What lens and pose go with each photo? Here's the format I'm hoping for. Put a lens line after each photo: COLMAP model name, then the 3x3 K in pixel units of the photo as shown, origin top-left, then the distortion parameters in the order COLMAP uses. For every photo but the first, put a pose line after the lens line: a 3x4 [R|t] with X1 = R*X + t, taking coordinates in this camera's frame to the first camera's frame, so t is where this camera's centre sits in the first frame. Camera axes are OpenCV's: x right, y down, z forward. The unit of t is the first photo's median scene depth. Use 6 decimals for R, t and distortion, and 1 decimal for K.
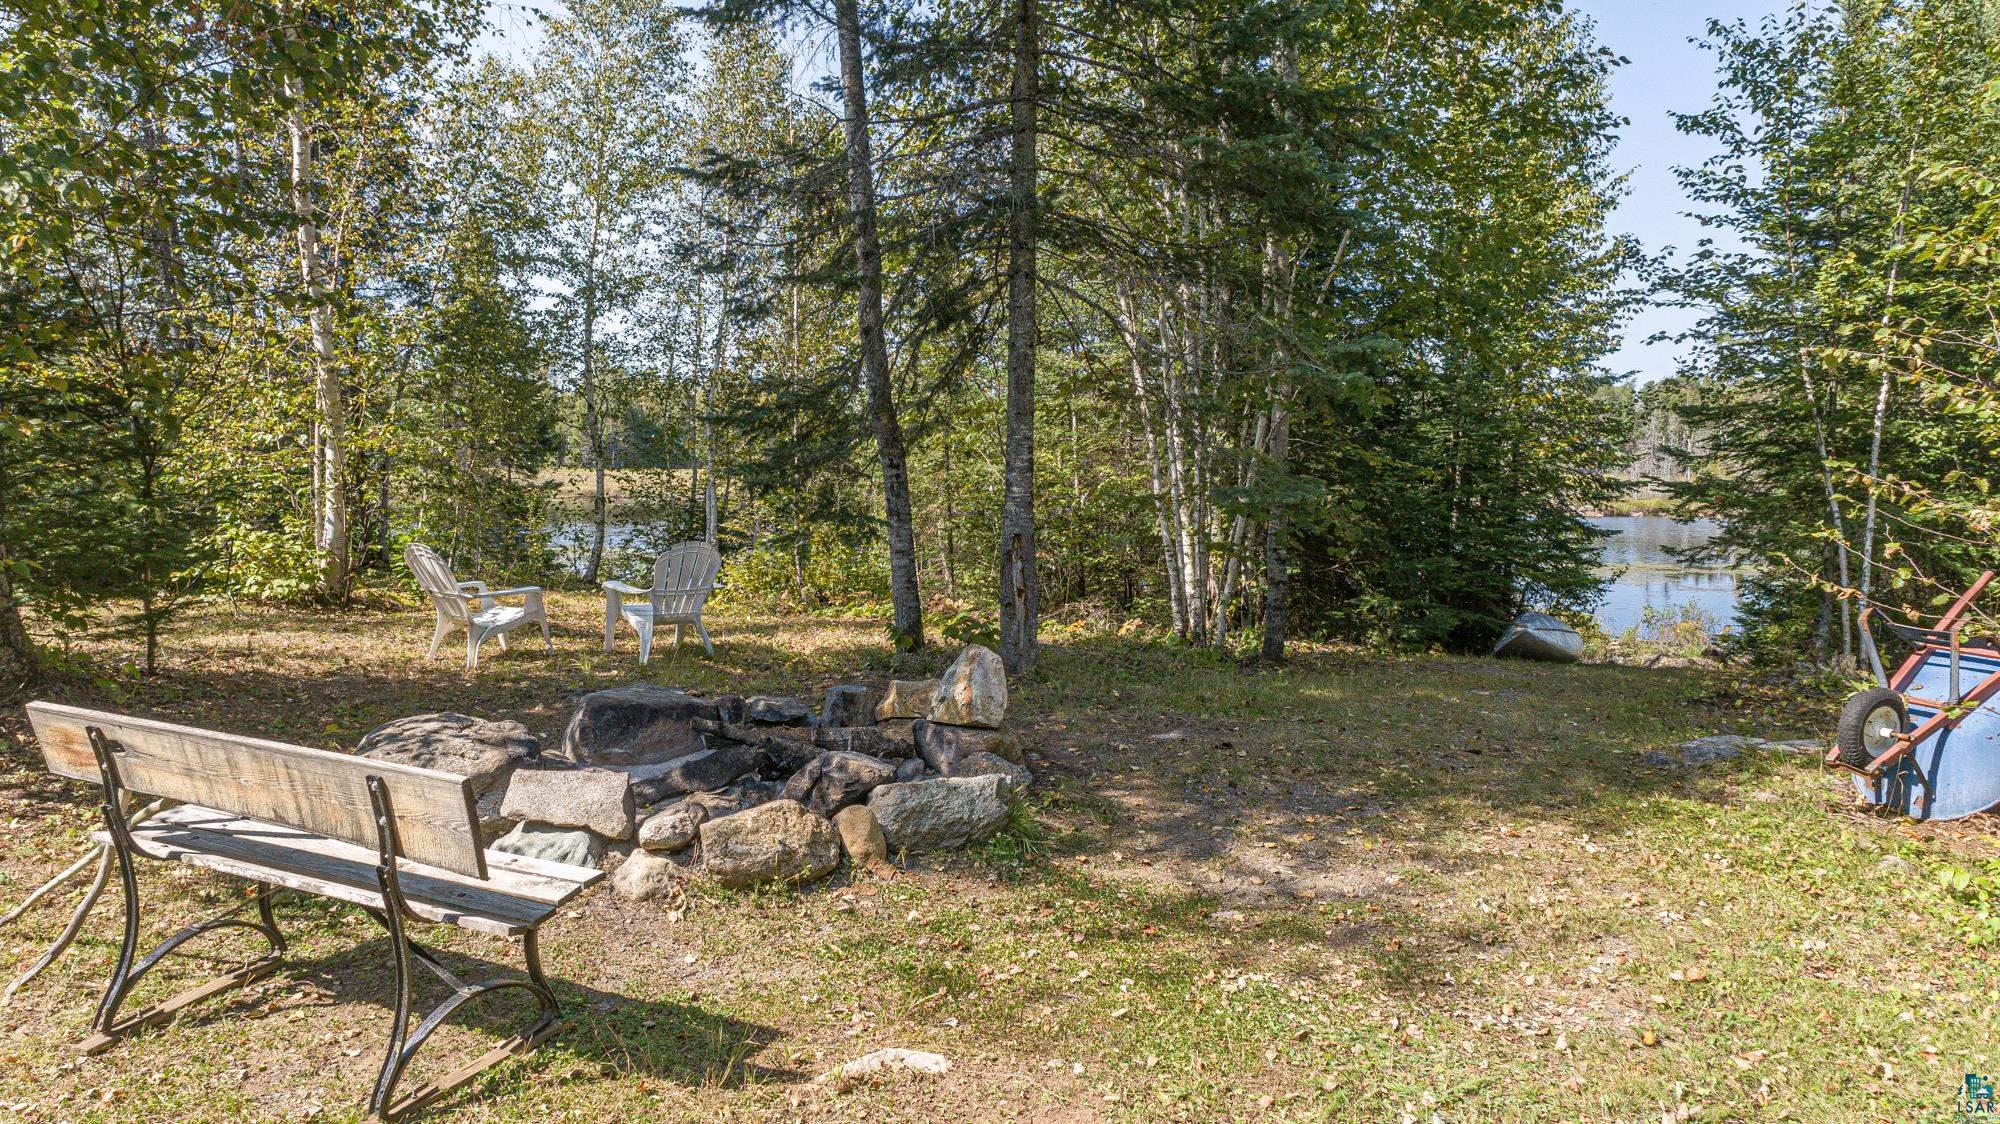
lens RADIAL K [[1375.4, 0, 1001.8], [0, 1375.4, 564.1], [0, 0, 1]] dist [0.025276, 0.012145]
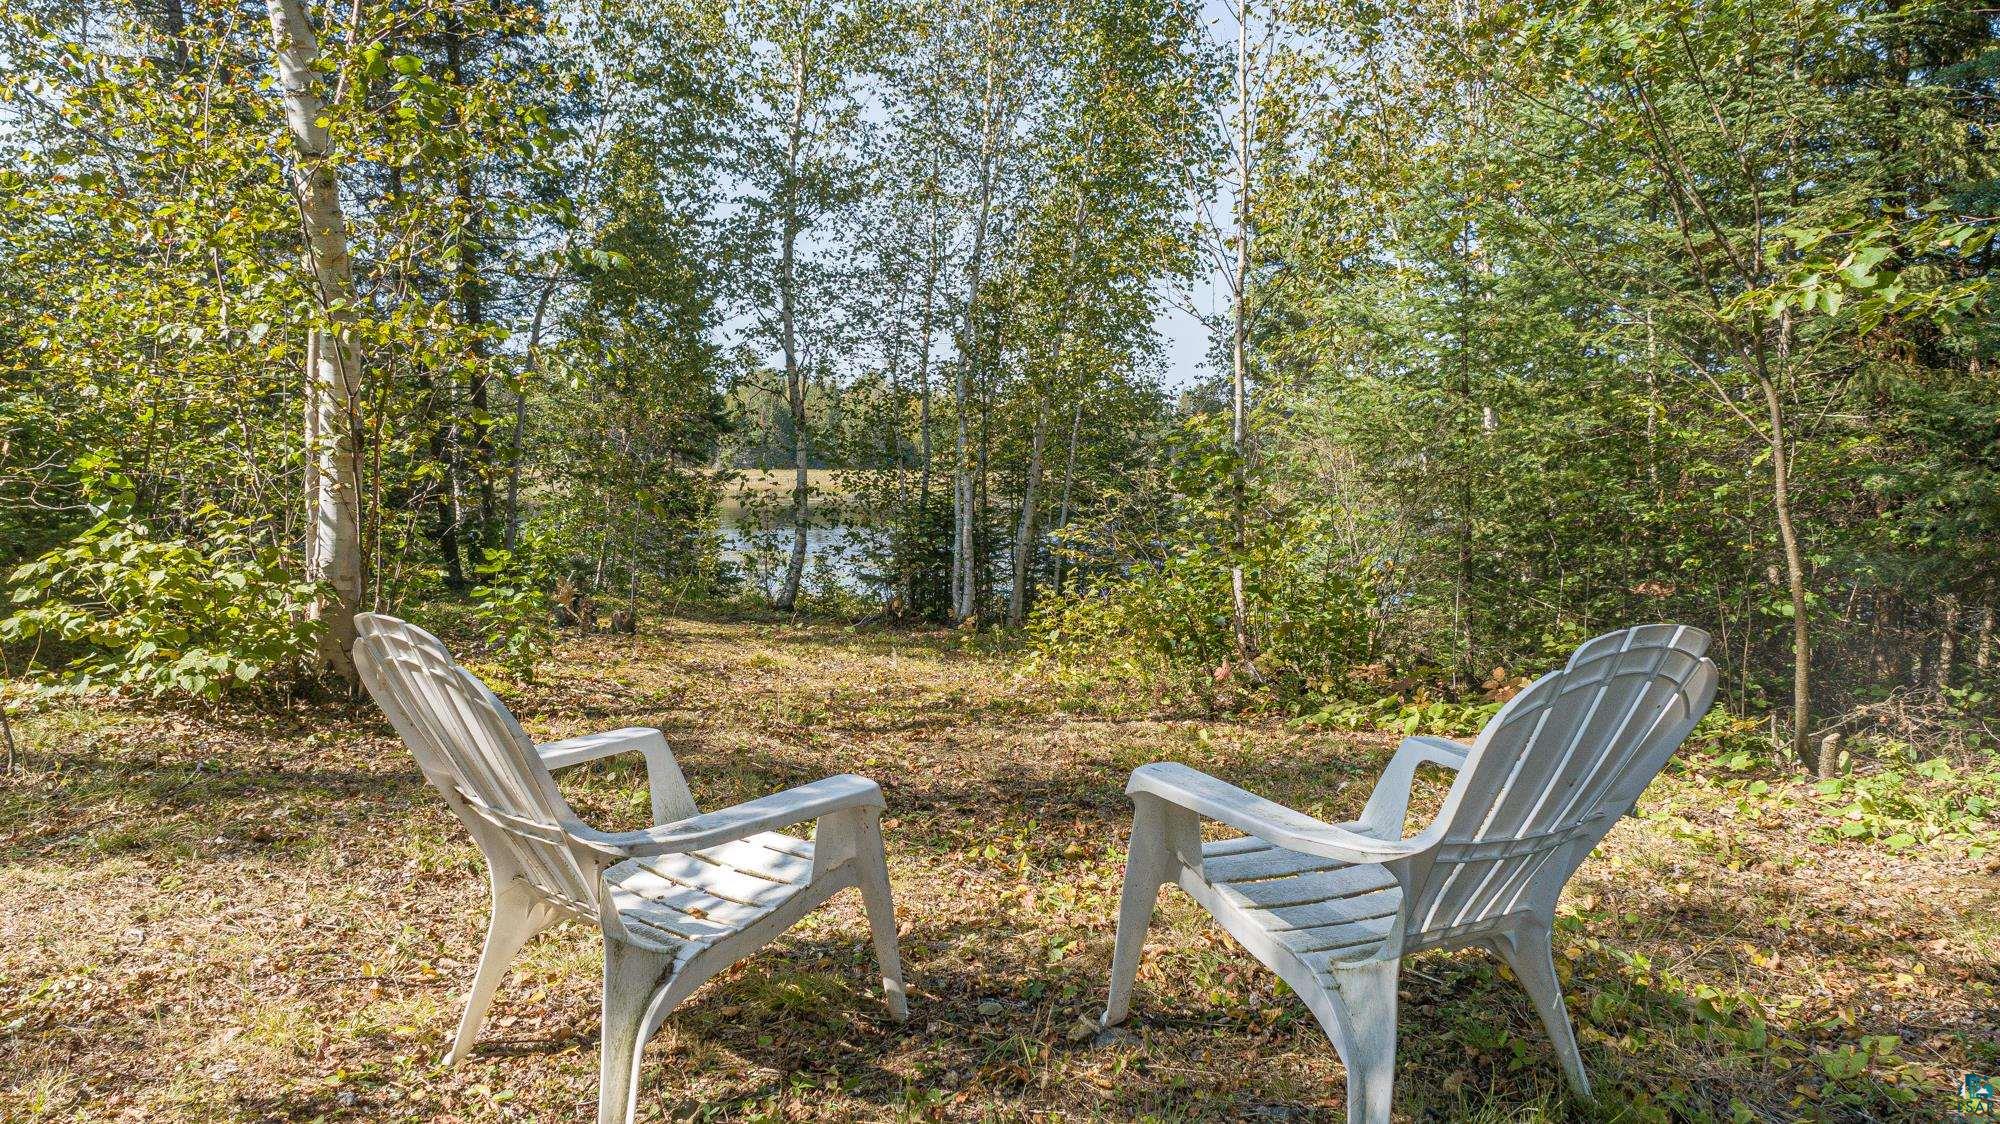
lens RADIAL K [[1375.4, 0, 999.0], [0, 1375.4, 557.3], [0, 0, 1]] dist [0.025276, 0.012145]
pose [[0.994769, 0.005606, -0.101996, -0.120751], [-0.006300, 0.999959, -0.006482, -0.009342], [0.101955, 0.007091, 0.994764, 0.315241]]
